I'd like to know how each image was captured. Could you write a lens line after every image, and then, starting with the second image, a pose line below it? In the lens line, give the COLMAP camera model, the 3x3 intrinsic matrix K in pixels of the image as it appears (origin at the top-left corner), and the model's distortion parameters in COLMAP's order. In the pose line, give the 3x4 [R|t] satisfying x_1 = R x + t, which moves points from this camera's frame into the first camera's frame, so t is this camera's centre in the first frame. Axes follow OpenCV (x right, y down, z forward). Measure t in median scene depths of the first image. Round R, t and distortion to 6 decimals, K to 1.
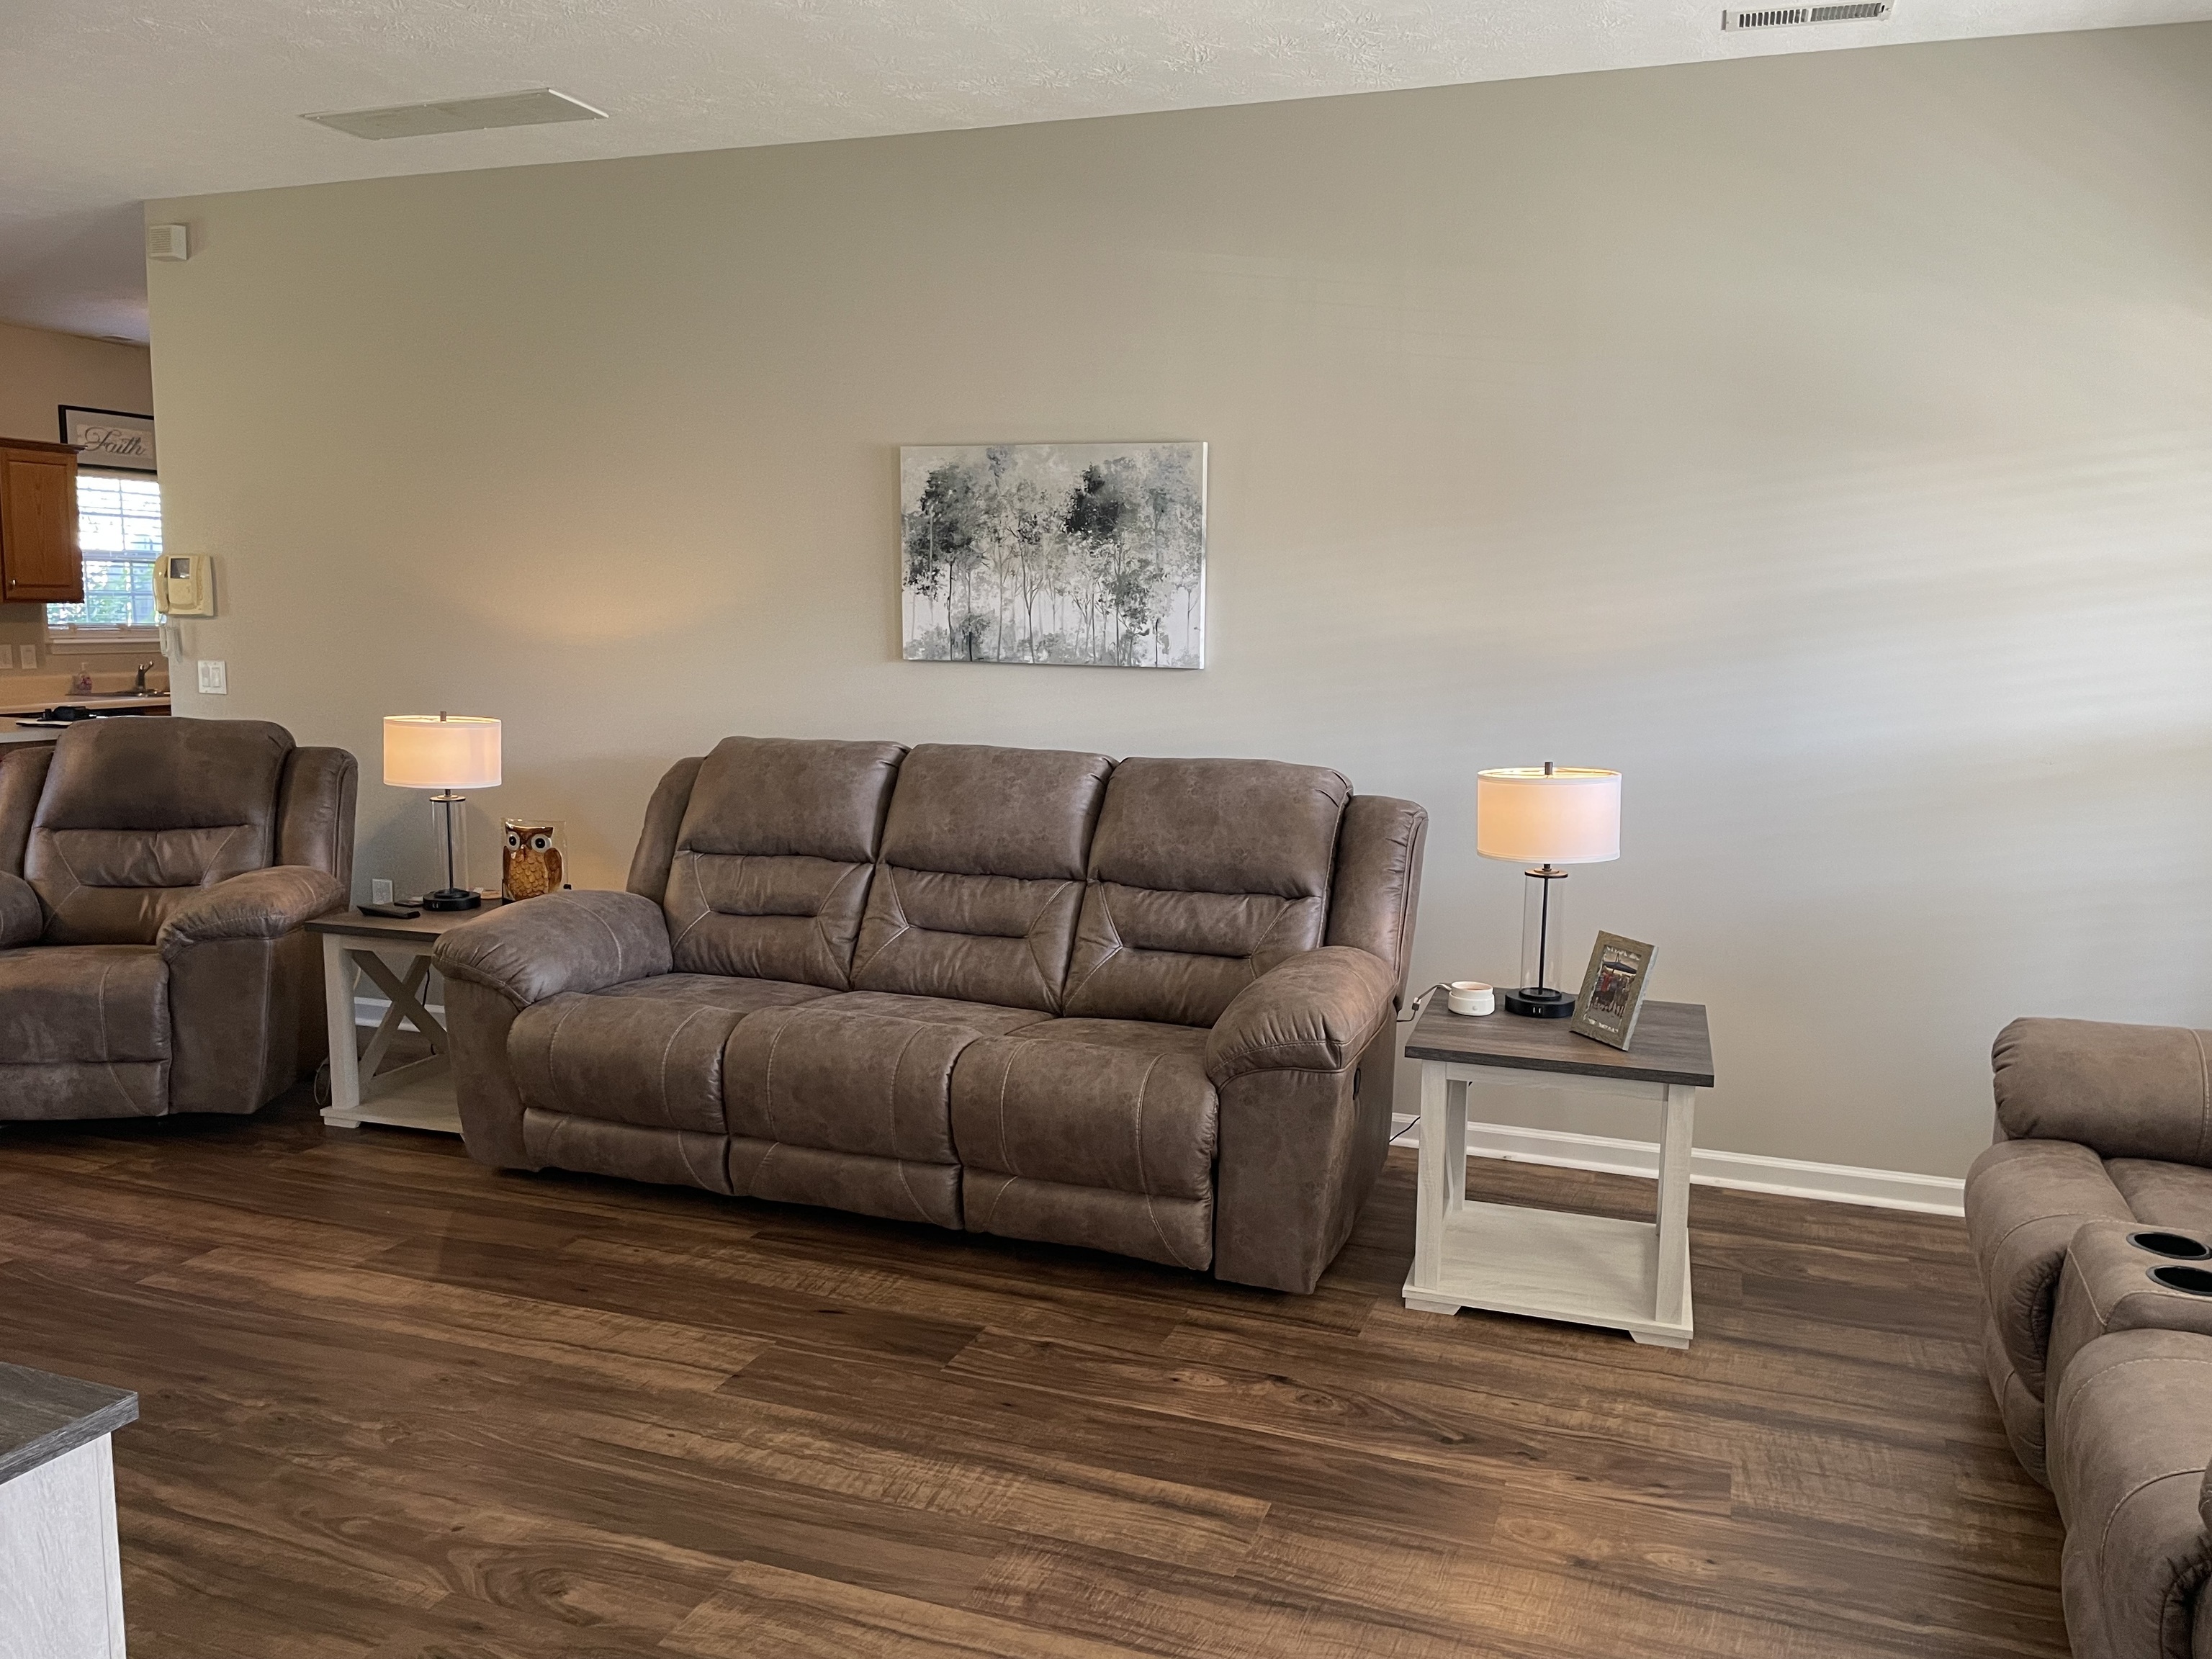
lens RADIAL K [[1669.3, 0, 1129.0], [0, 1669.3, 820.8], [0, 0, 1]] dist [0.080745, -0.094653]
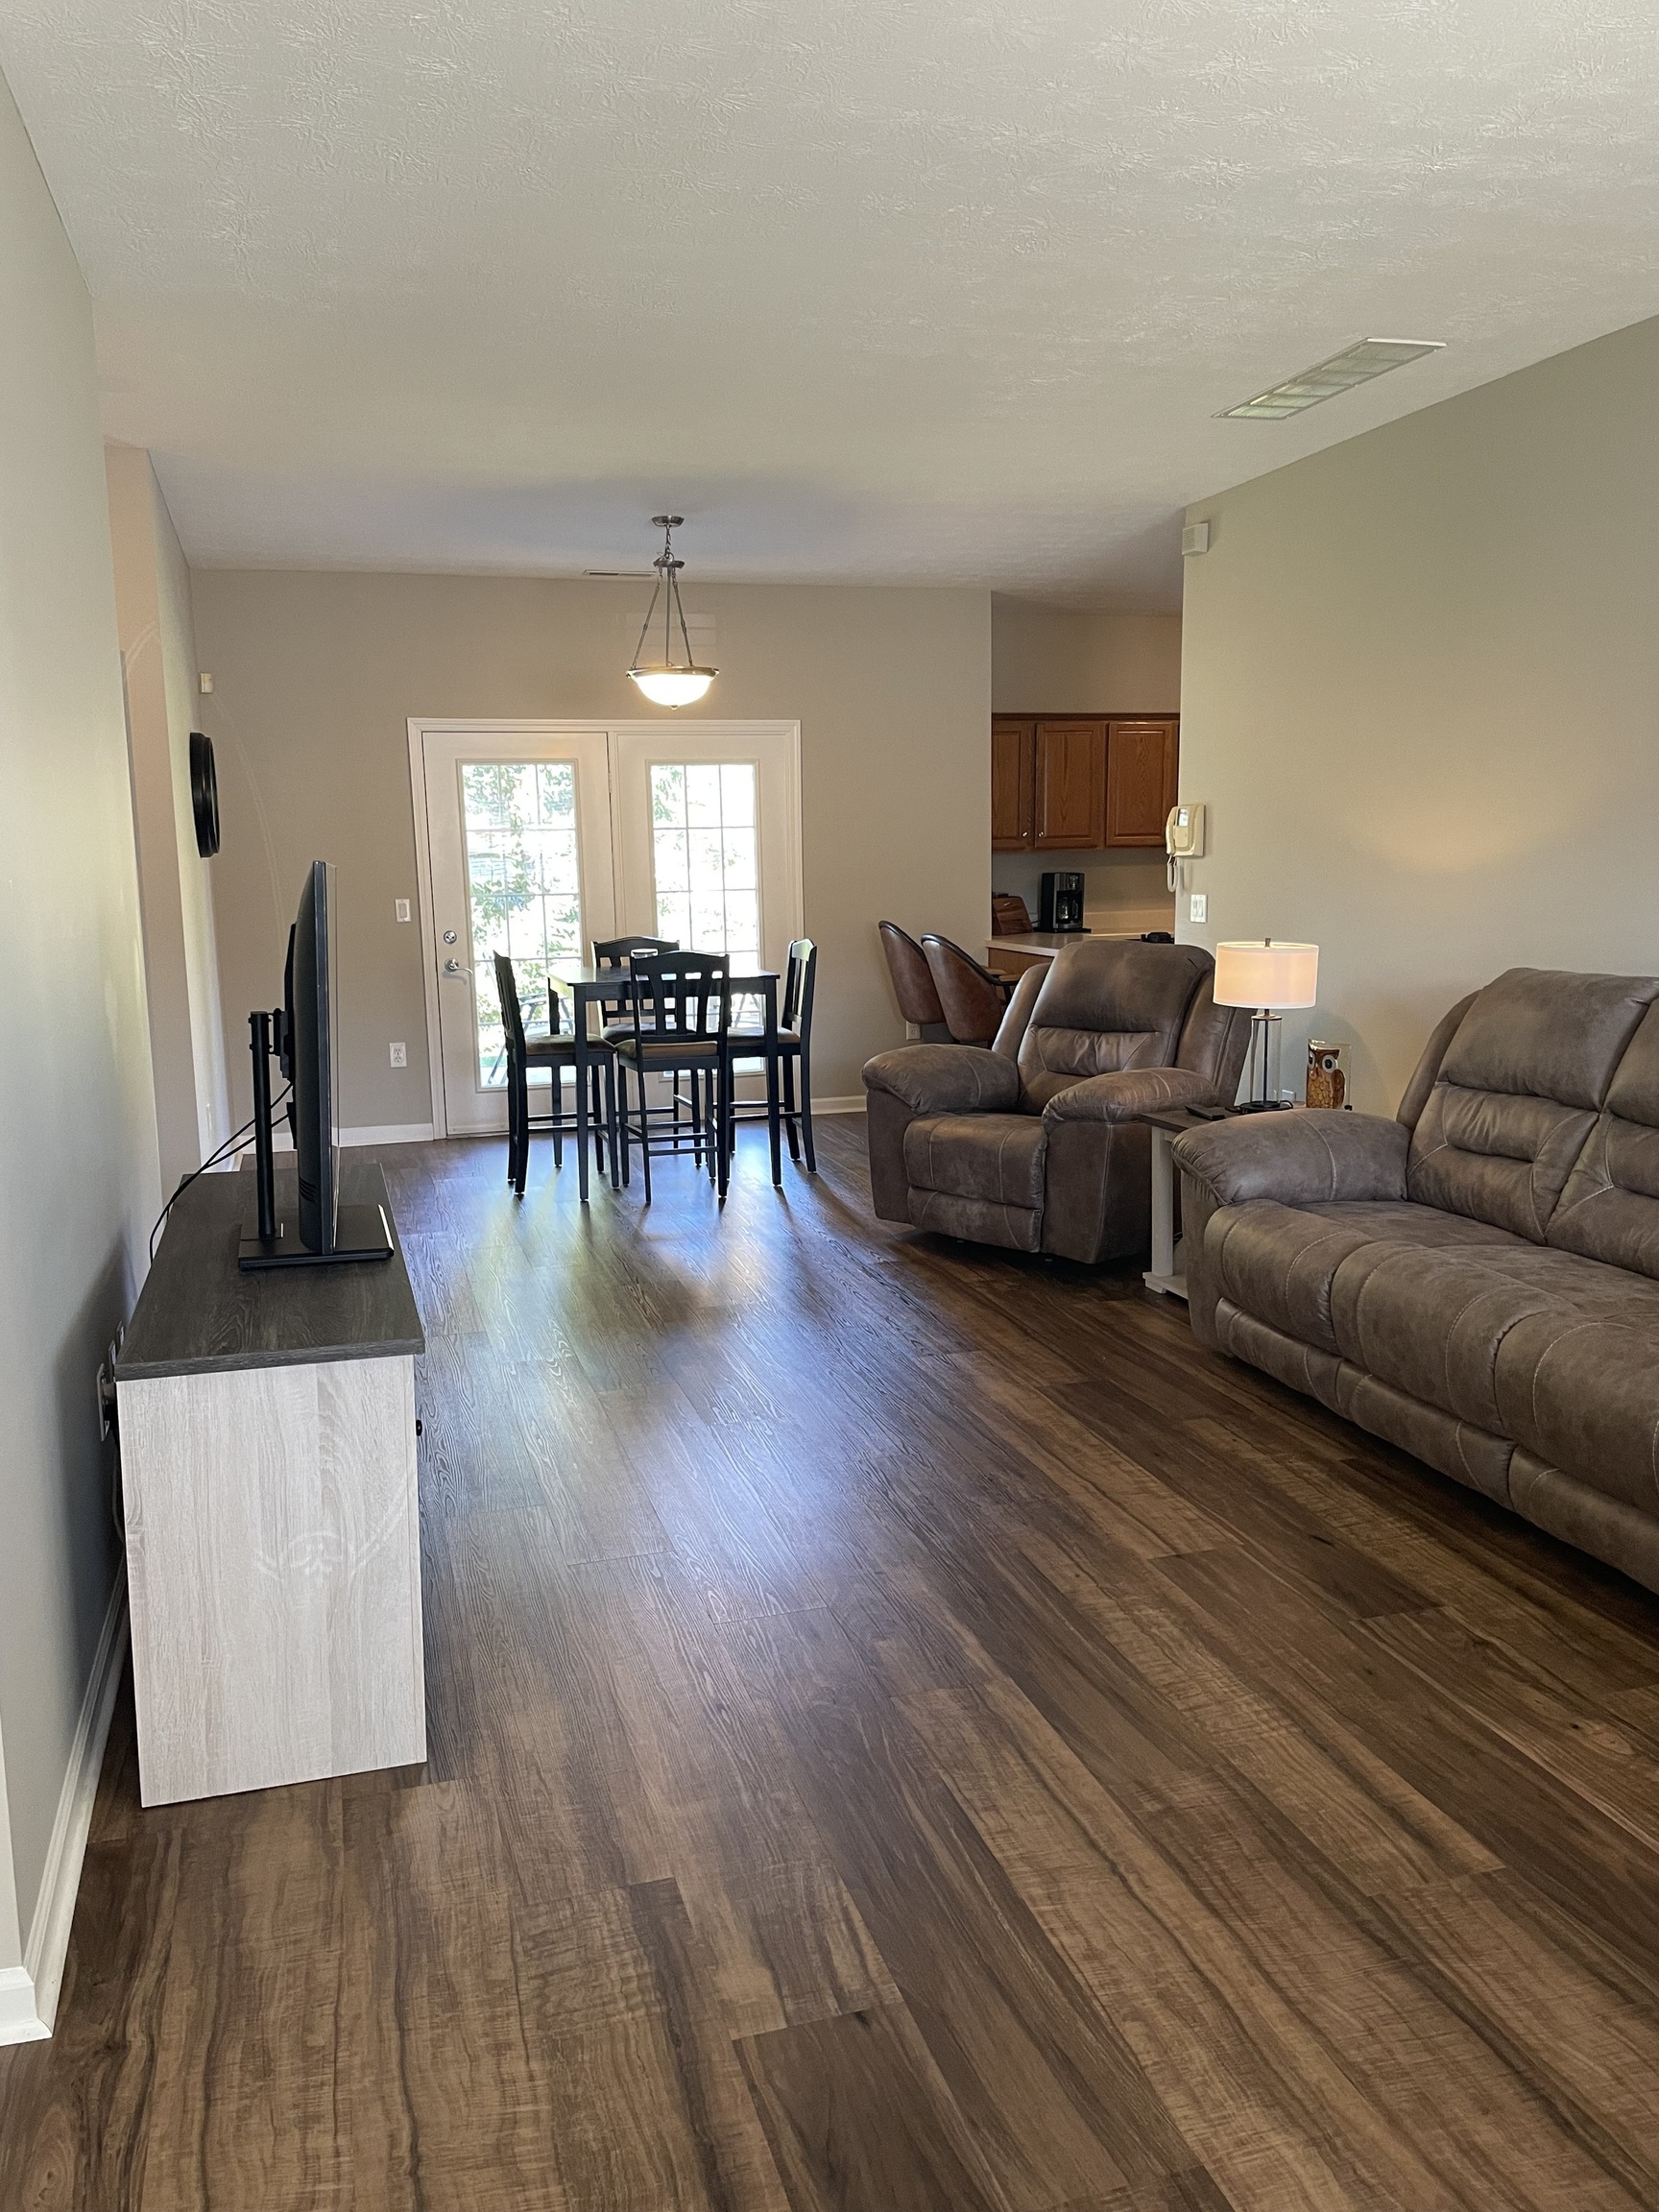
lens RADIAL K [[1669.3, 0, 815.7], [0, 1669.3, 1098.4], [0, 0, 1]] dist [0.080745, -0.094653]
pose [[0.590084, 0.094707, -0.801768, 0.329538], [-0.074732, 0.995239, 0.062558, -0.007468], [0.803876, 0.023003, 0.594352, 0.121951]]
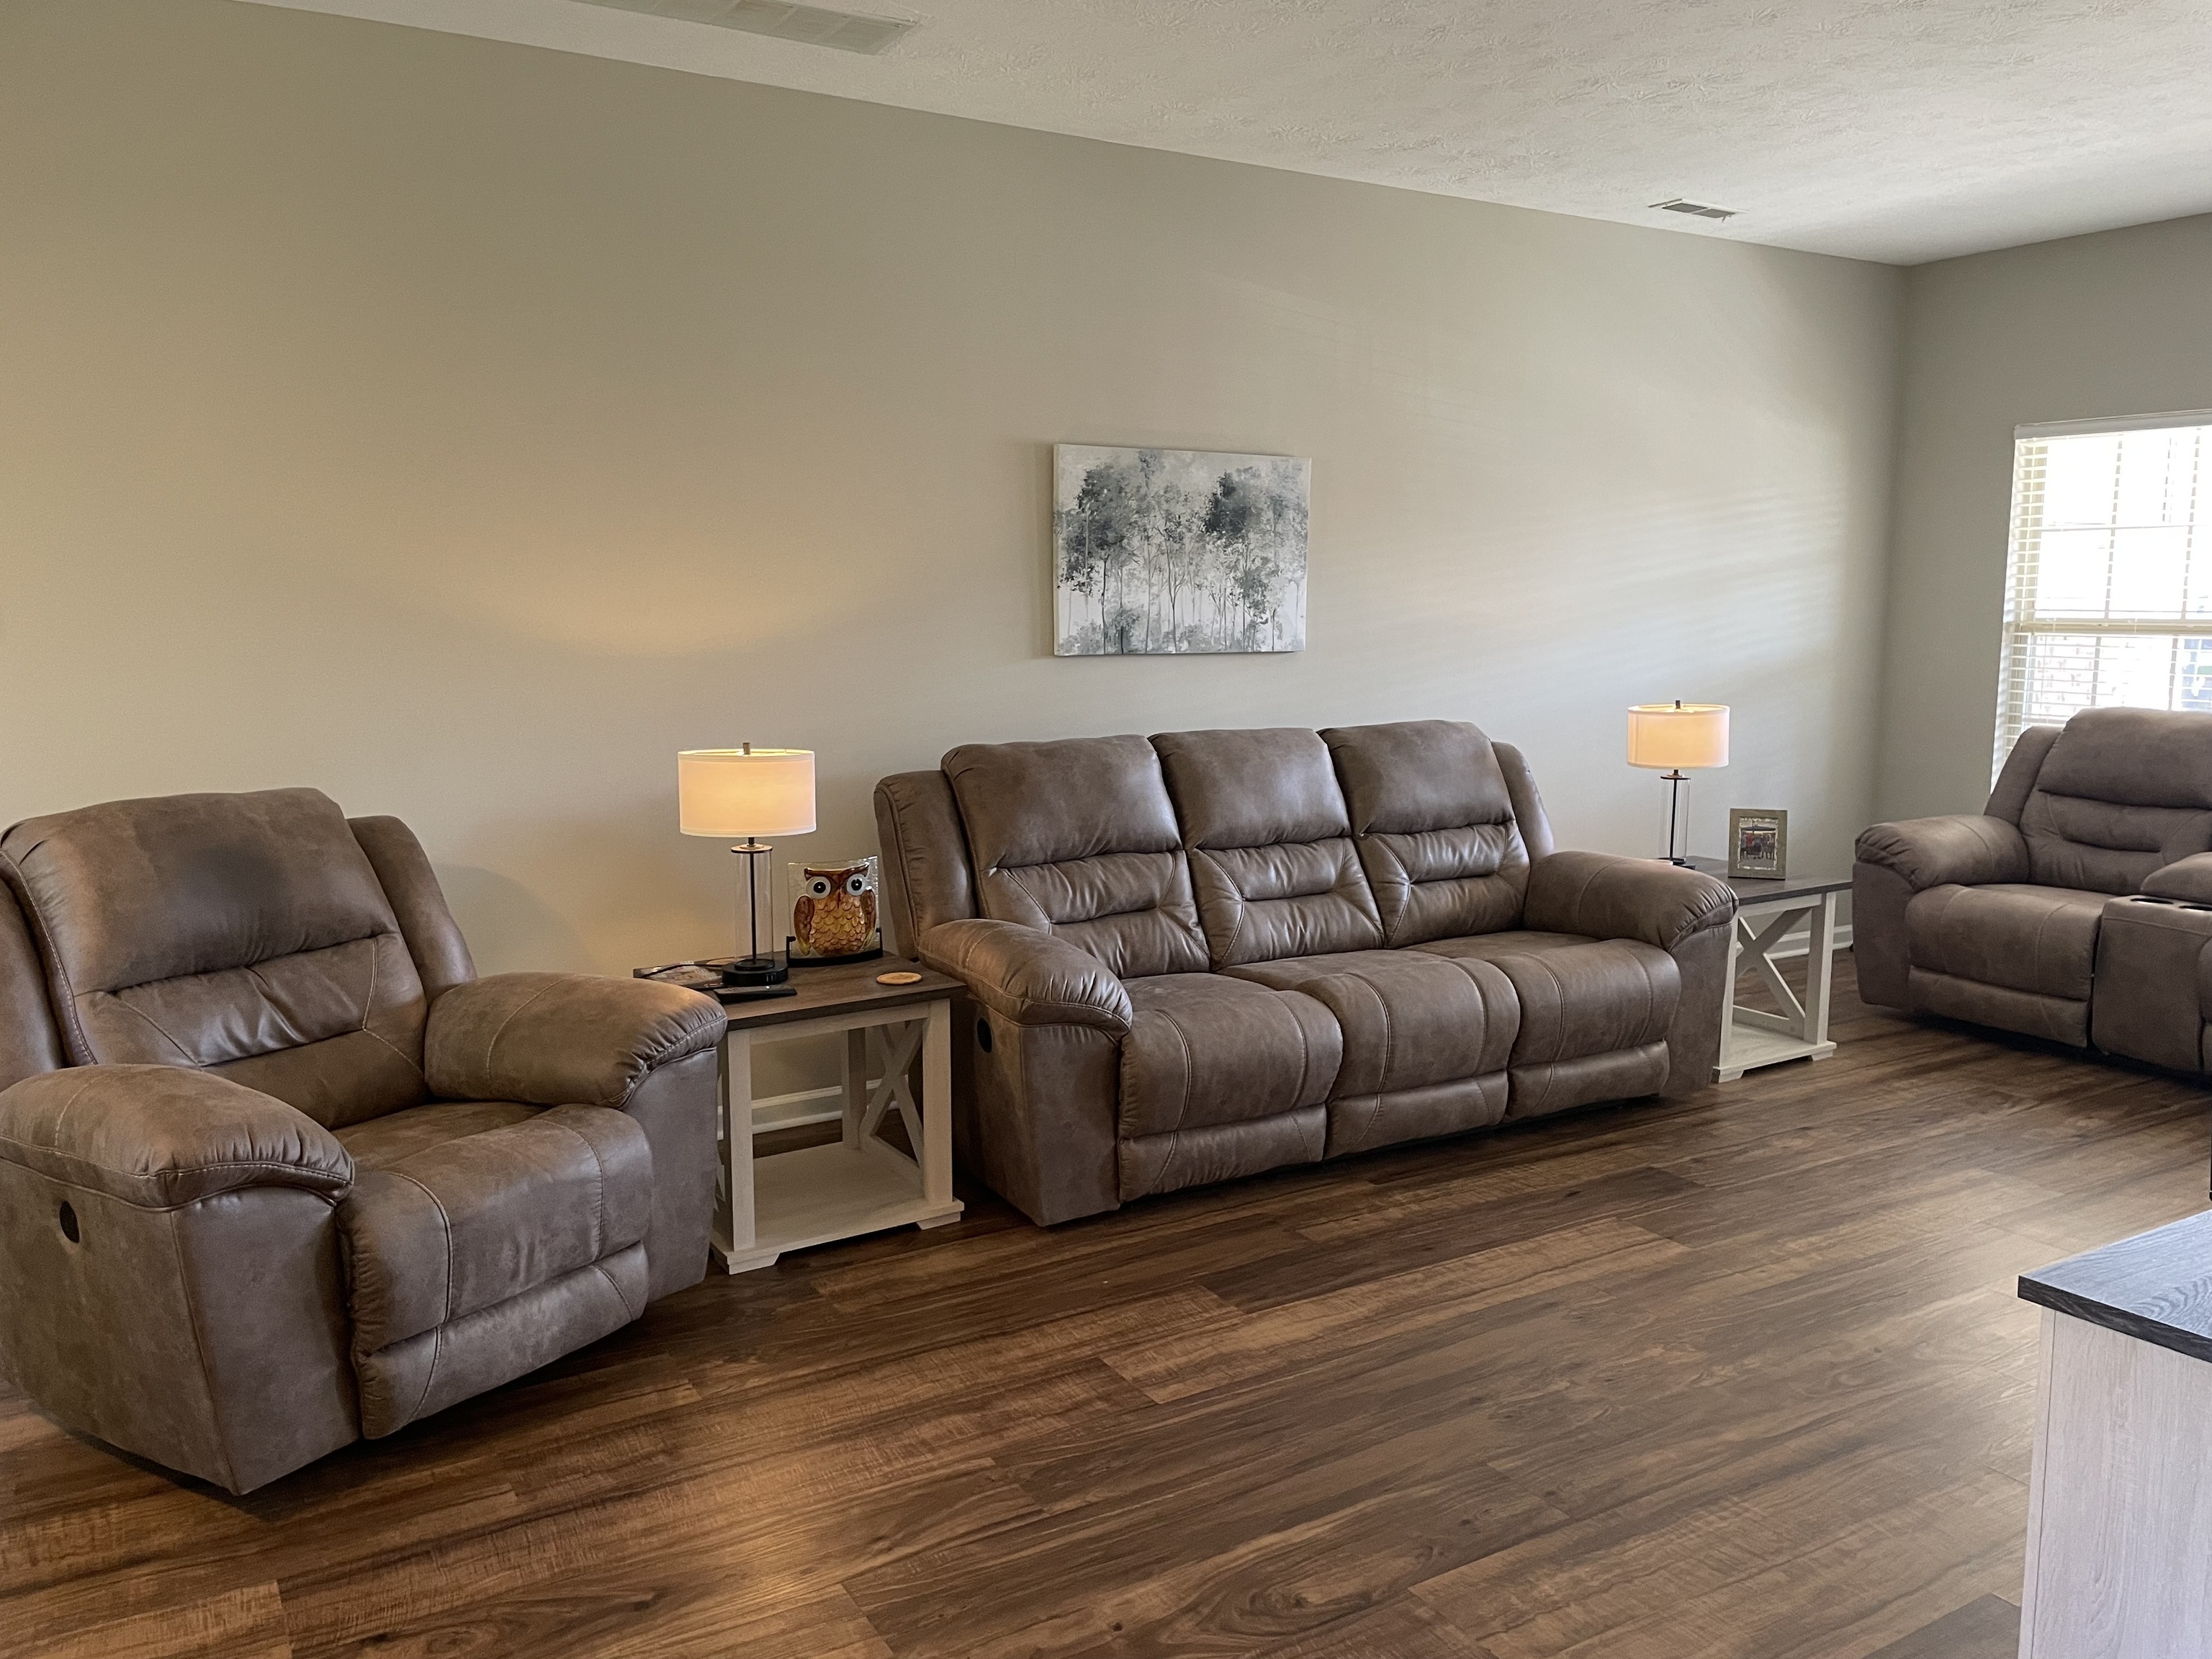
lens RADIAL K [[1669.3, 0, 1117.0], [0, 1669.3, 826.7], [0, 0, 1]] dist [0.080745, -0.094653]
pose [[0.630808, -0.120736, 0.766488, -0.984582], [0.108607, 0.991834, 0.066850, -0.063676], [-0.768301, 0.041076, 0.638770, 0.368930]]
